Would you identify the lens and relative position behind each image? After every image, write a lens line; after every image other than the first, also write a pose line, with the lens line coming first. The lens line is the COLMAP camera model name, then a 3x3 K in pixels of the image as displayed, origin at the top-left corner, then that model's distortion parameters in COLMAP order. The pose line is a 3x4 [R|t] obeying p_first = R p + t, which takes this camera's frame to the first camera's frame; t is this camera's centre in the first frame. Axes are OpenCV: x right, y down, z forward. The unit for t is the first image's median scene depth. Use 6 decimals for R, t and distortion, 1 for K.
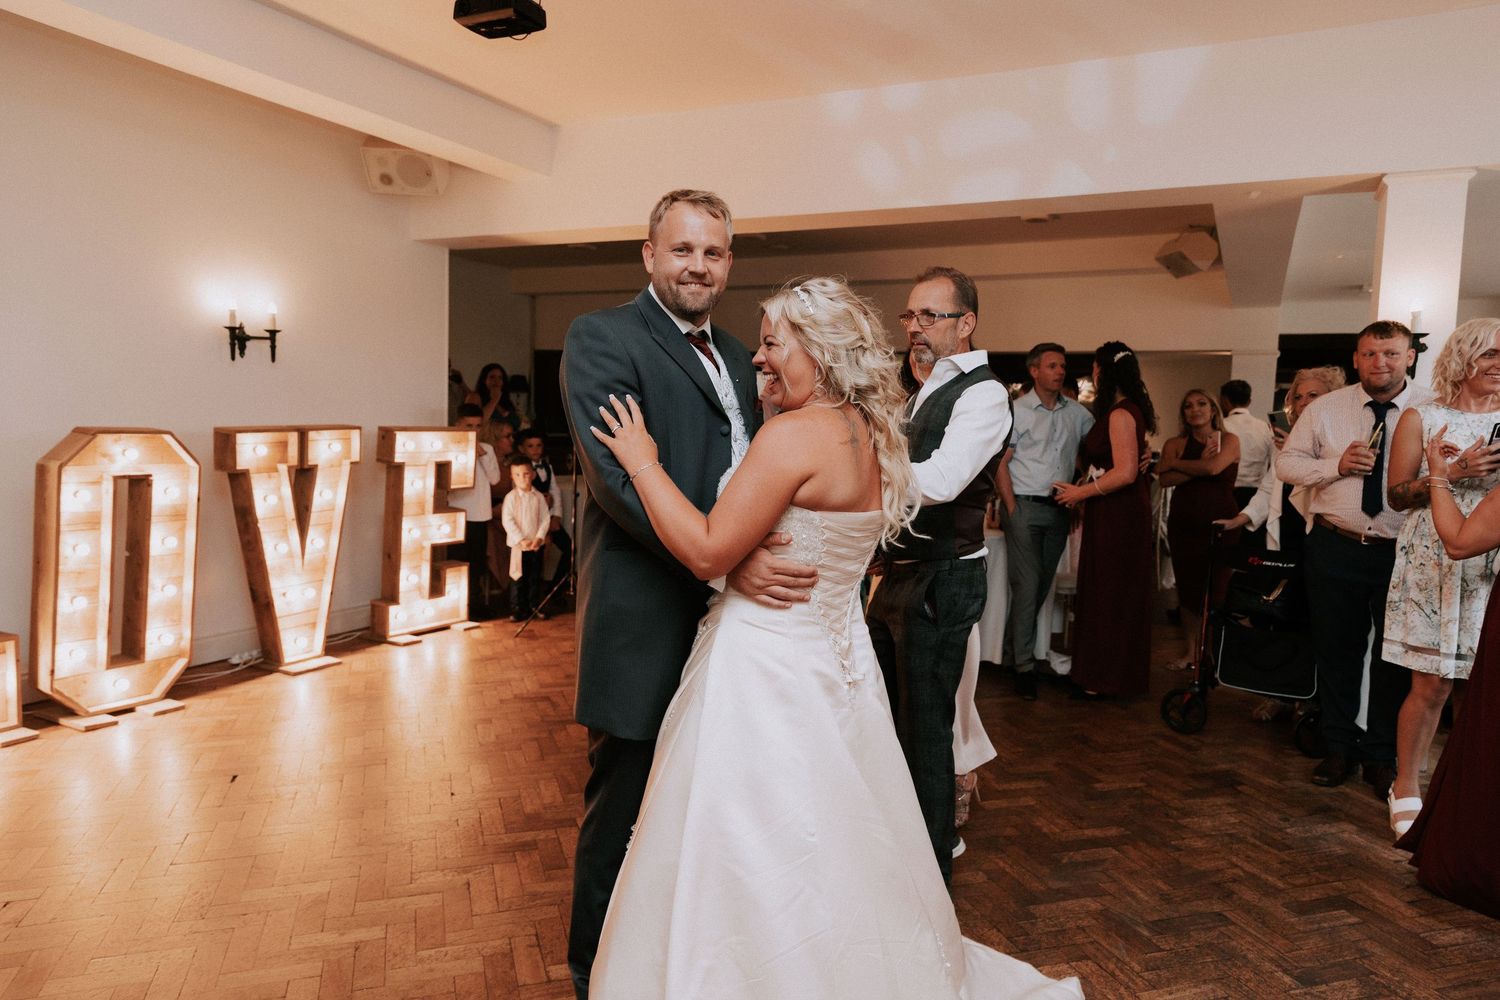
lens RADIAL K [[1036.8, 0, 753.7], [0, 1036.8, 500.4], [0, 0, 1]] dist [0.008383, 0.002593]
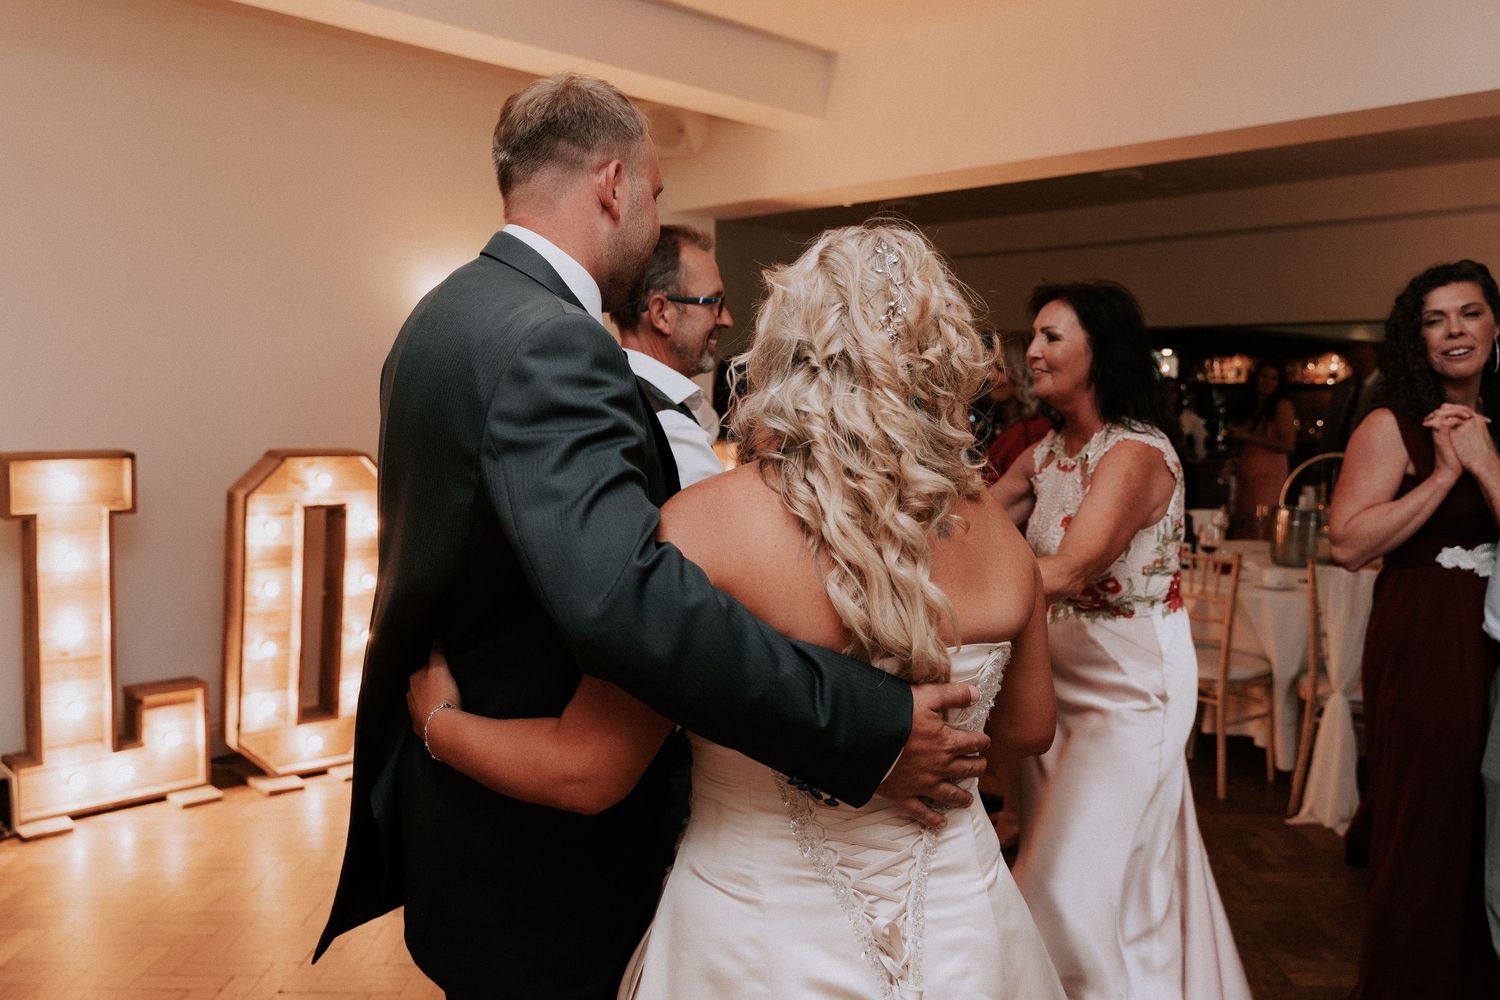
lens RADIAL K [[1194.2, 0, 749.8], [0, 1194.2, 505.4], [0, 0, 1]] dist [0.034762, 0.001146]
pose [[0.934461, -0.000383, -0.356065, 0.099387], [-0.003611, 0.999938, -0.010550, -0.014139], [0.356047, 0.011145, 0.934402, 0.188051]]
